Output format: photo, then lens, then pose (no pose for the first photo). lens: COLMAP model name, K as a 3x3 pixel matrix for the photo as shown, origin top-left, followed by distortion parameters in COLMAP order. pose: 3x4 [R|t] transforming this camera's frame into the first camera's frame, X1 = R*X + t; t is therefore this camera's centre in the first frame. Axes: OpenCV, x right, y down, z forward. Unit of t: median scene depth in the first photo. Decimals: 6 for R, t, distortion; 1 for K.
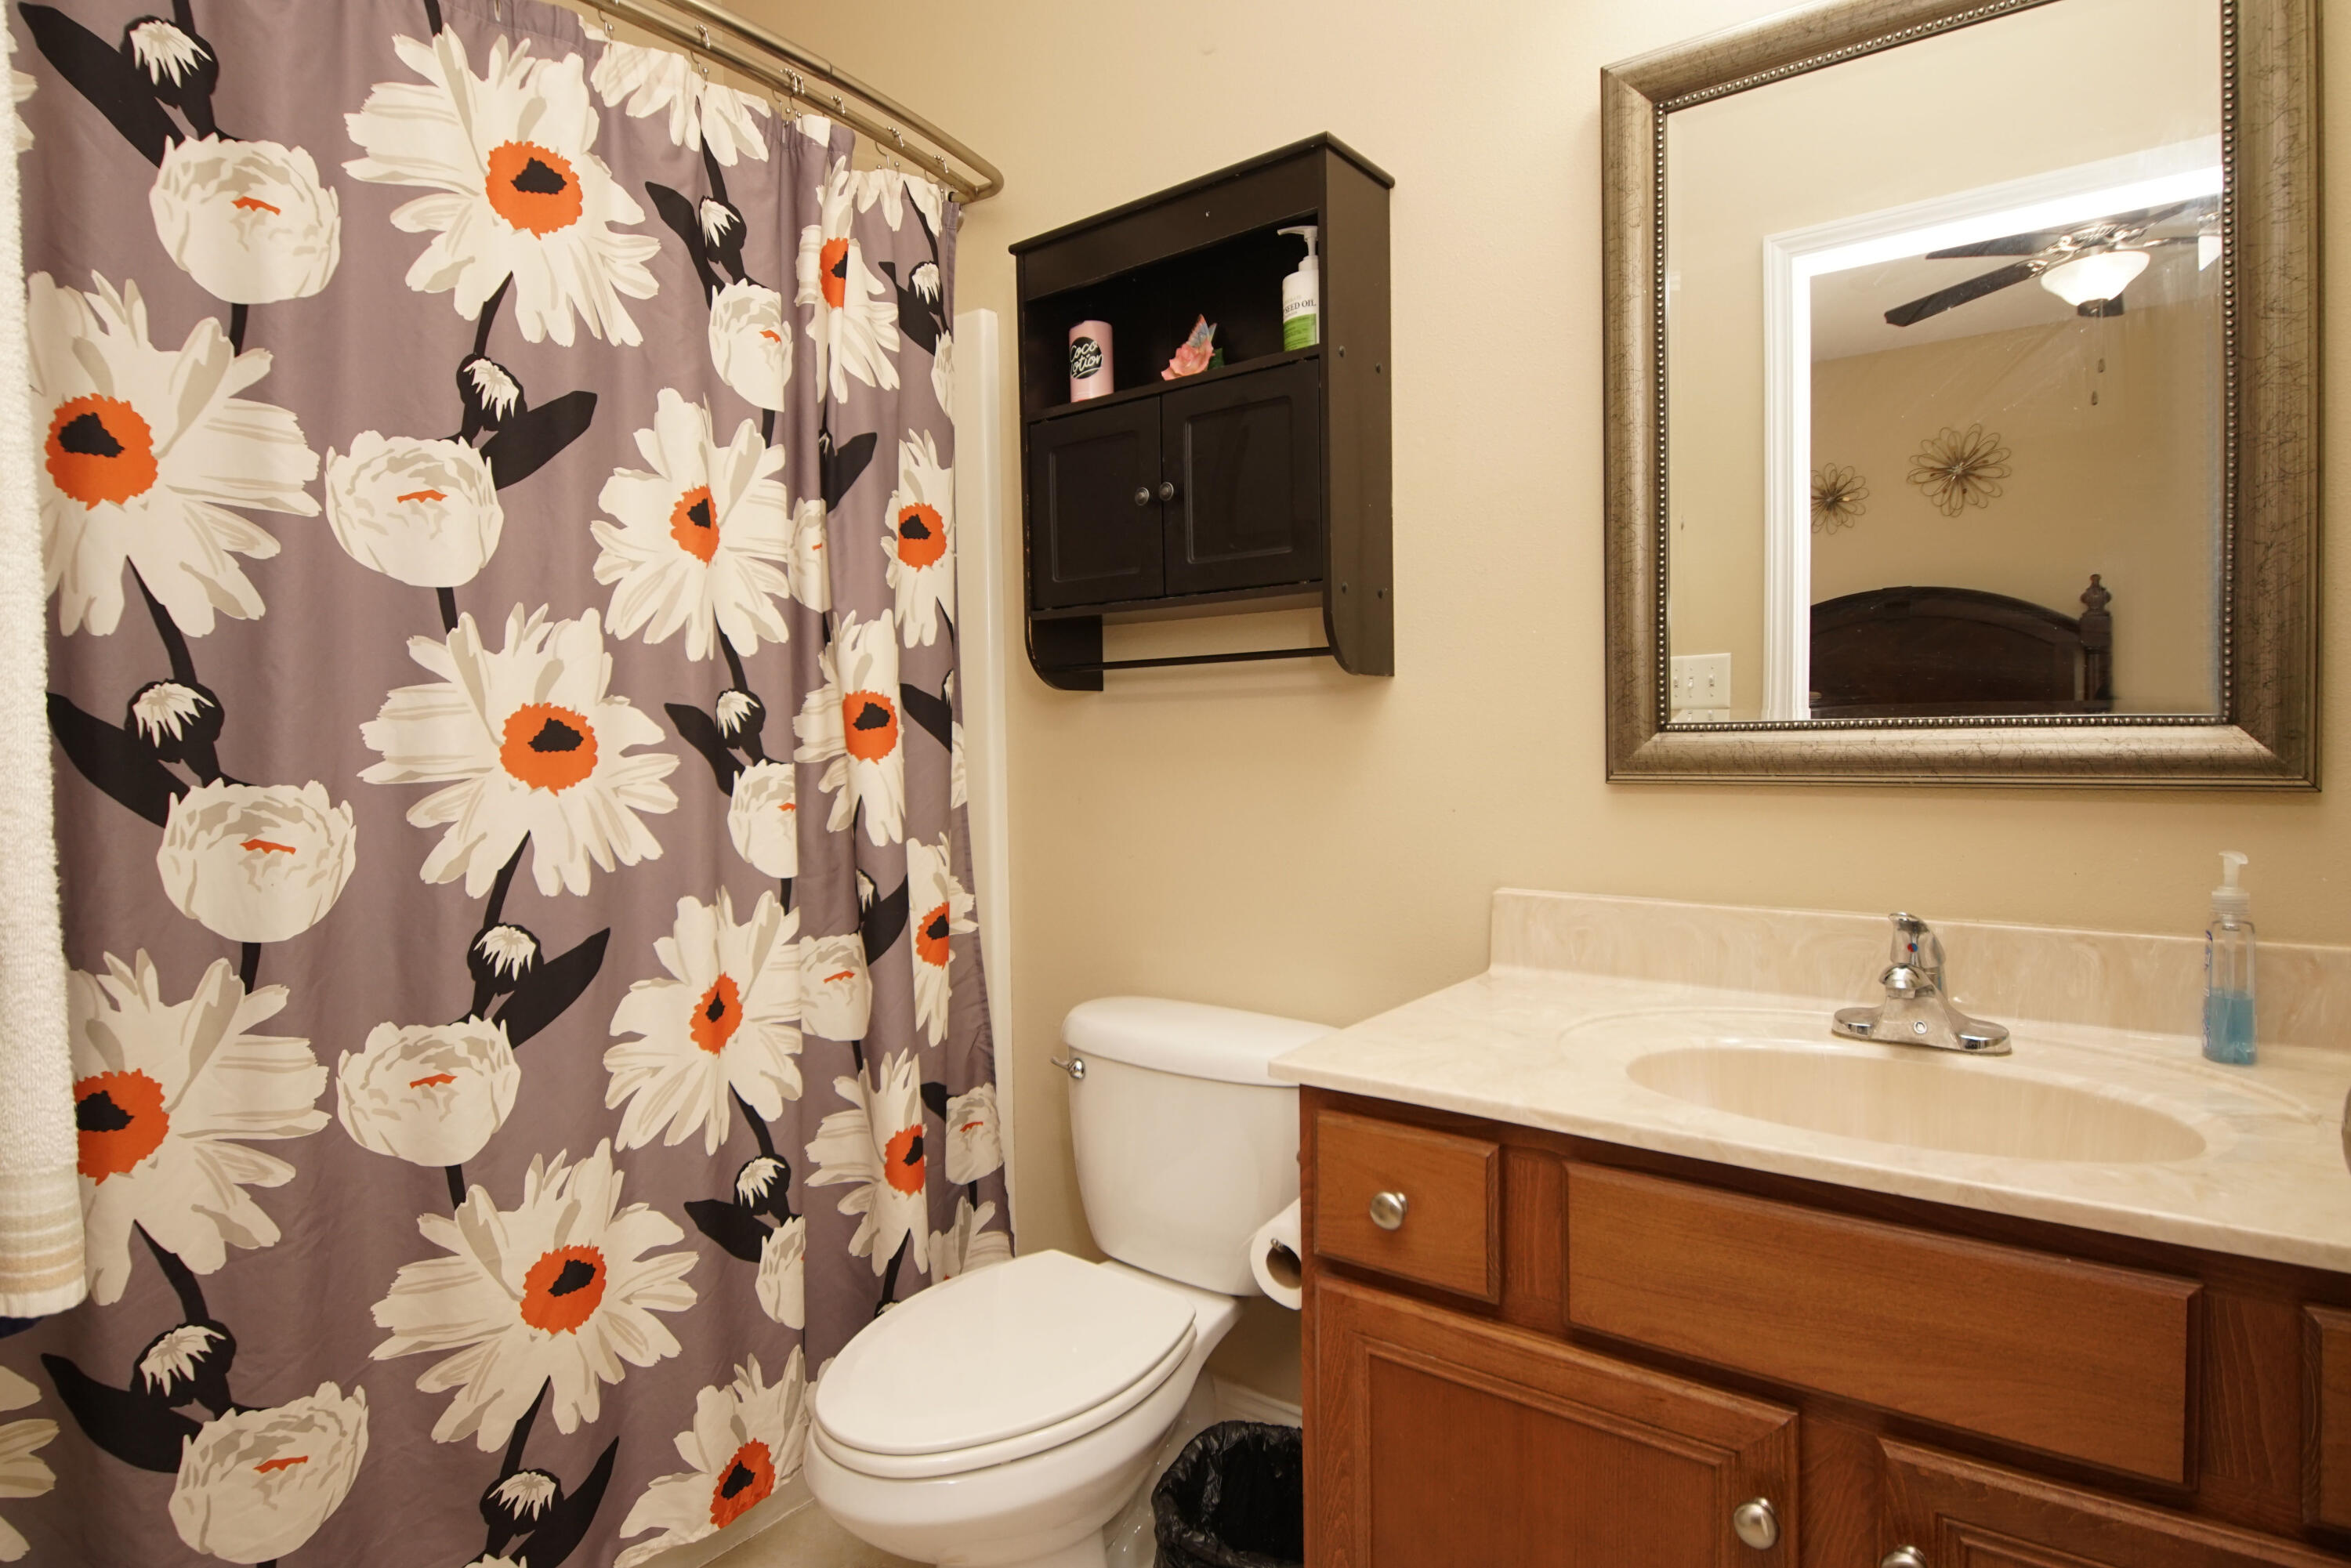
lens RADIAL K [[1277.4, 0, 1163.4], [0, 1277.4, 764.7], [0, 0, 1]] dist [0.023658, -0.001075]
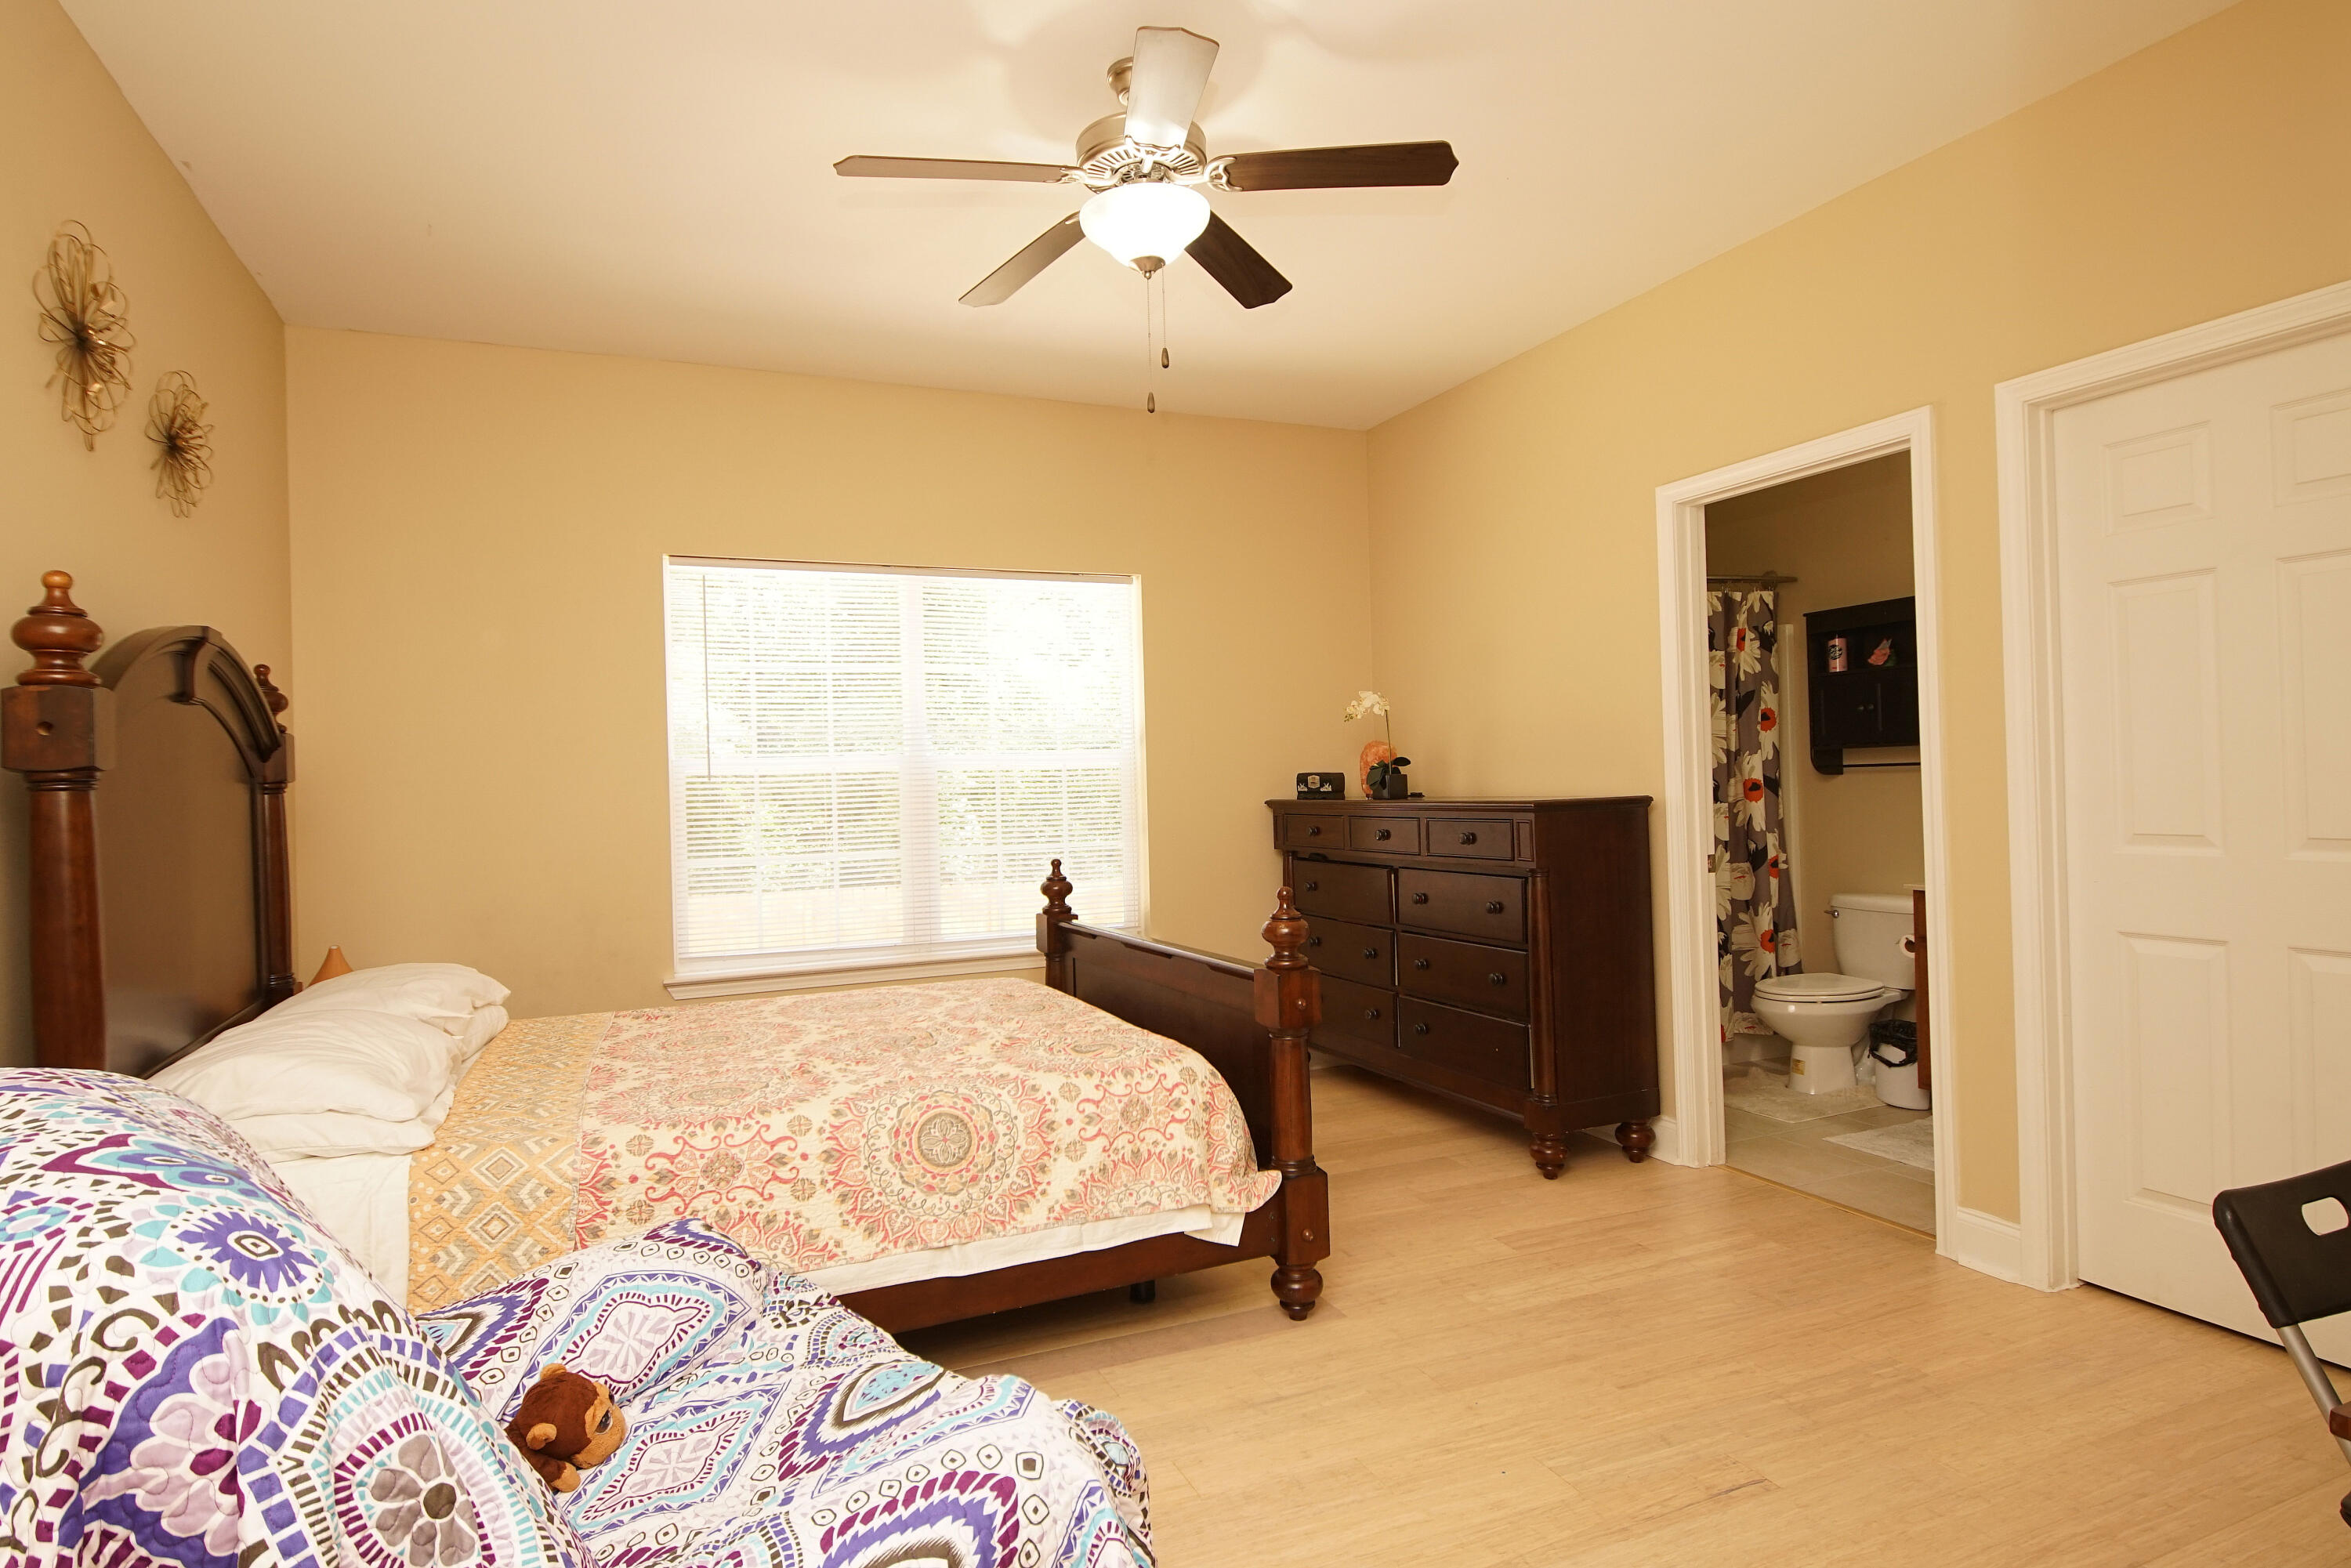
lens RADIAL K [[1277.4, 0, 1163.4], [0, 1277.4, 764.7], [0, 0, 1]] dist [0.023658, -0.001075]
pose [[0.869300, -0.012399, -0.494130, 0.046550], [-0.002586, 0.999558, -0.029630, 0.002324], [0.494278, 0.027035, 0.868883, -2.140685]]
